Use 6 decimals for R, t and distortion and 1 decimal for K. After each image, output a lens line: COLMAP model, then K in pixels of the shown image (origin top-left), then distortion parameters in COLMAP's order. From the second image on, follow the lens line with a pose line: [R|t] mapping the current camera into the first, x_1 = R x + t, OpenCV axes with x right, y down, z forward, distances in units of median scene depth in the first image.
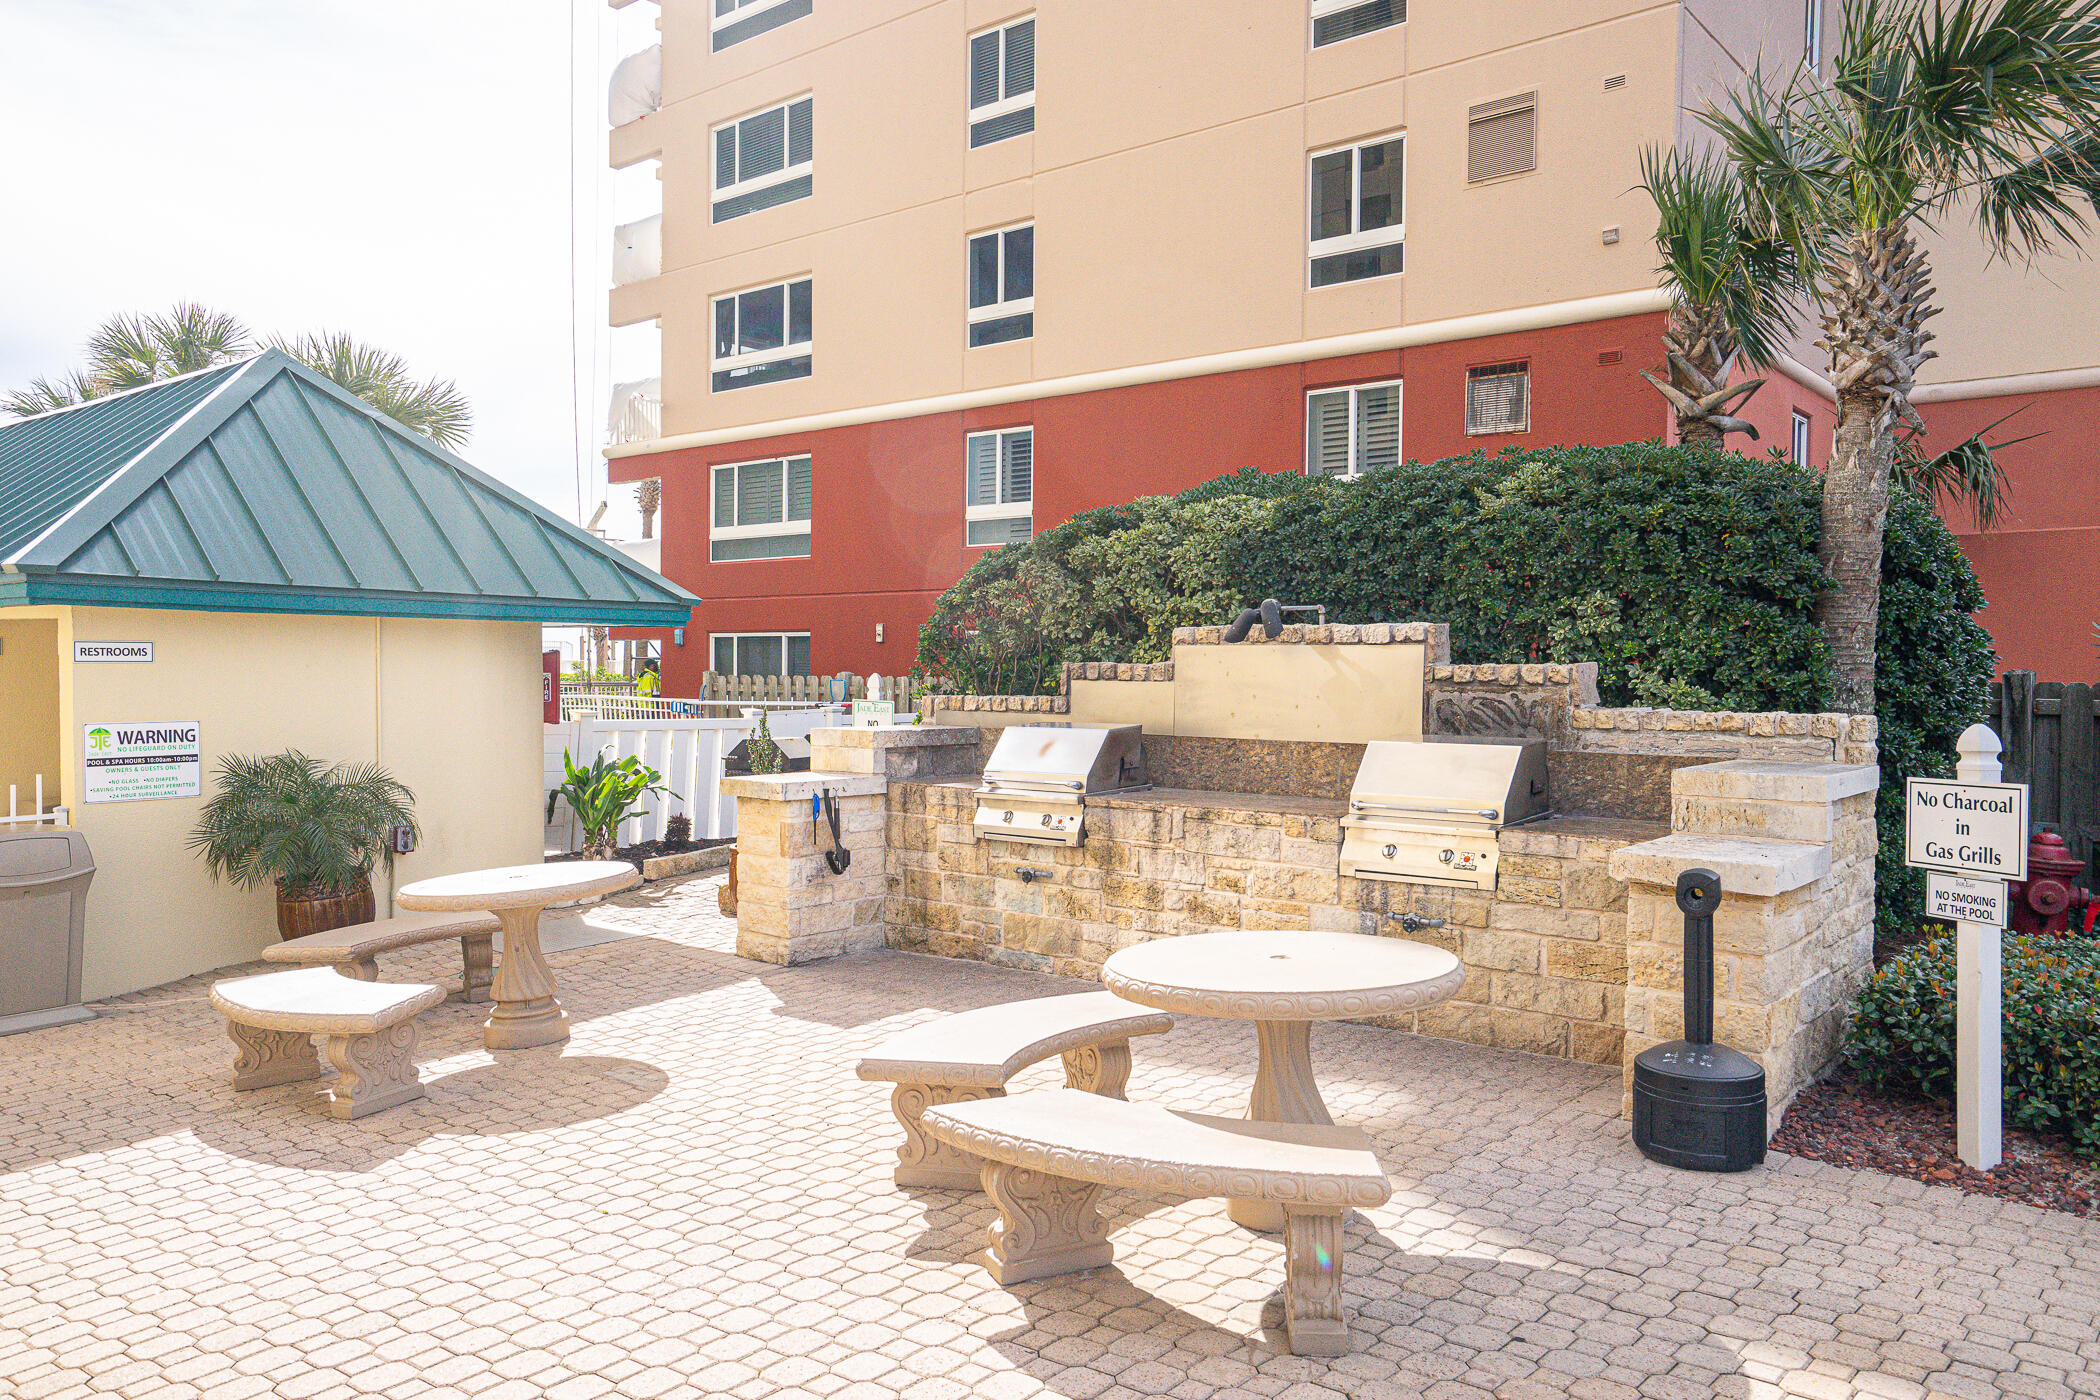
lens RADIAL K [[1519.0, 0, 1051.9], [0, 1519.0, 689.8], [0, 0, 1]] dist [0.029073, 0.001169]
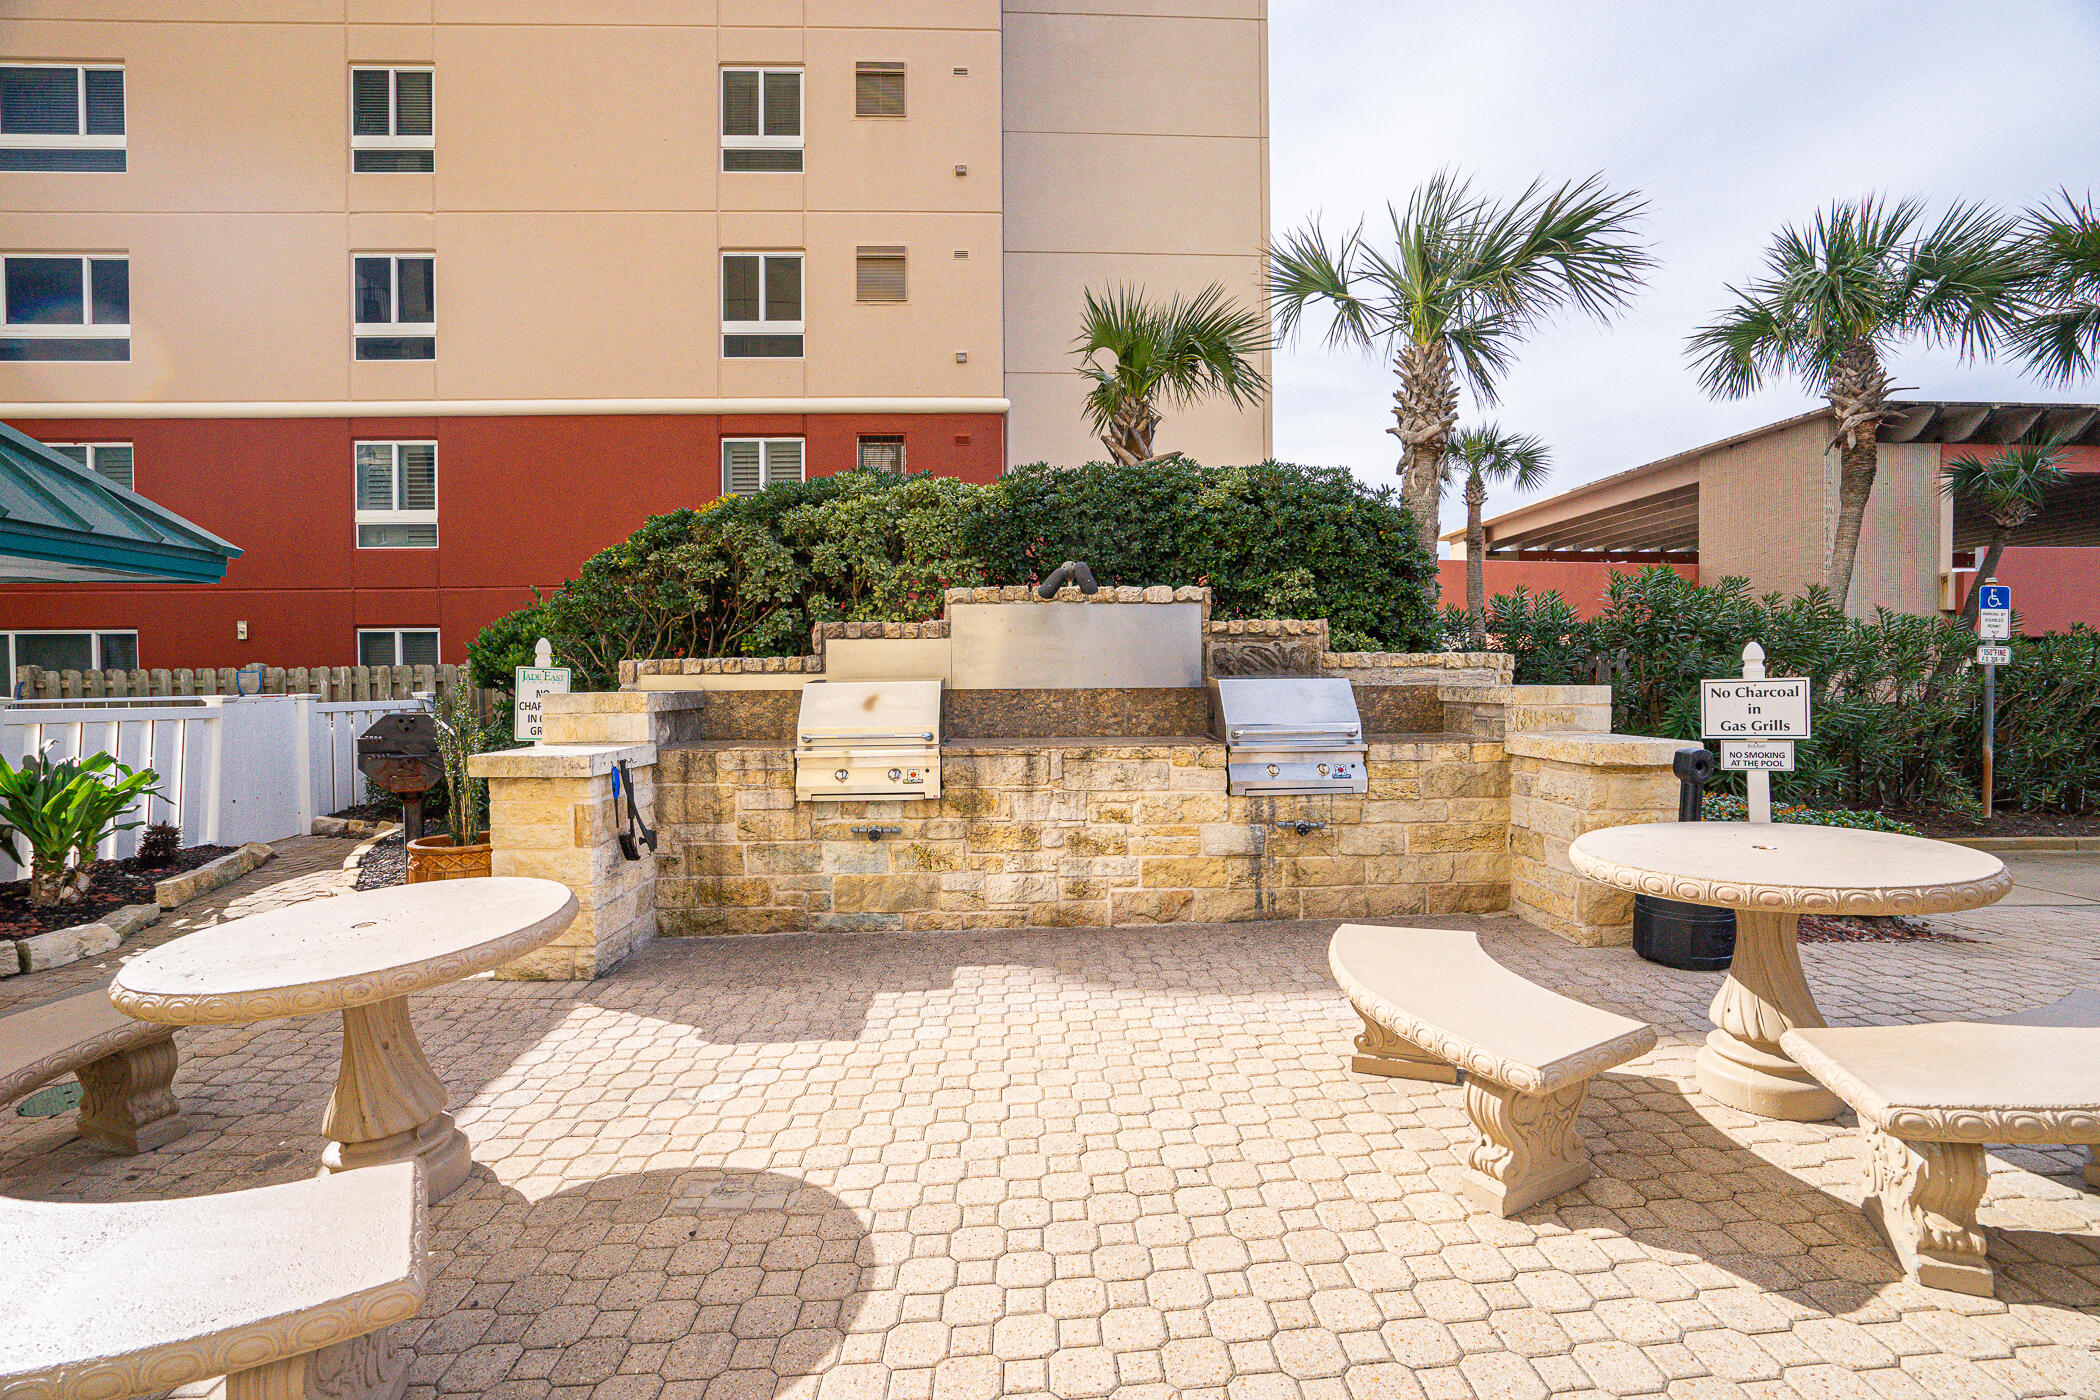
lens RADIAL K [[972.6, 0, 1065.3], [0, 972.6, 699.5], [0, 0, 1]] dist [-0.037335, 0.012576]
pose [[0.745470, -0.026624, 0.666007, -0.331482], [0.023655, 0.999629, 0.013484, 0.031473], [-0.666119, 0.005702, 0.745824, 0.457825]]
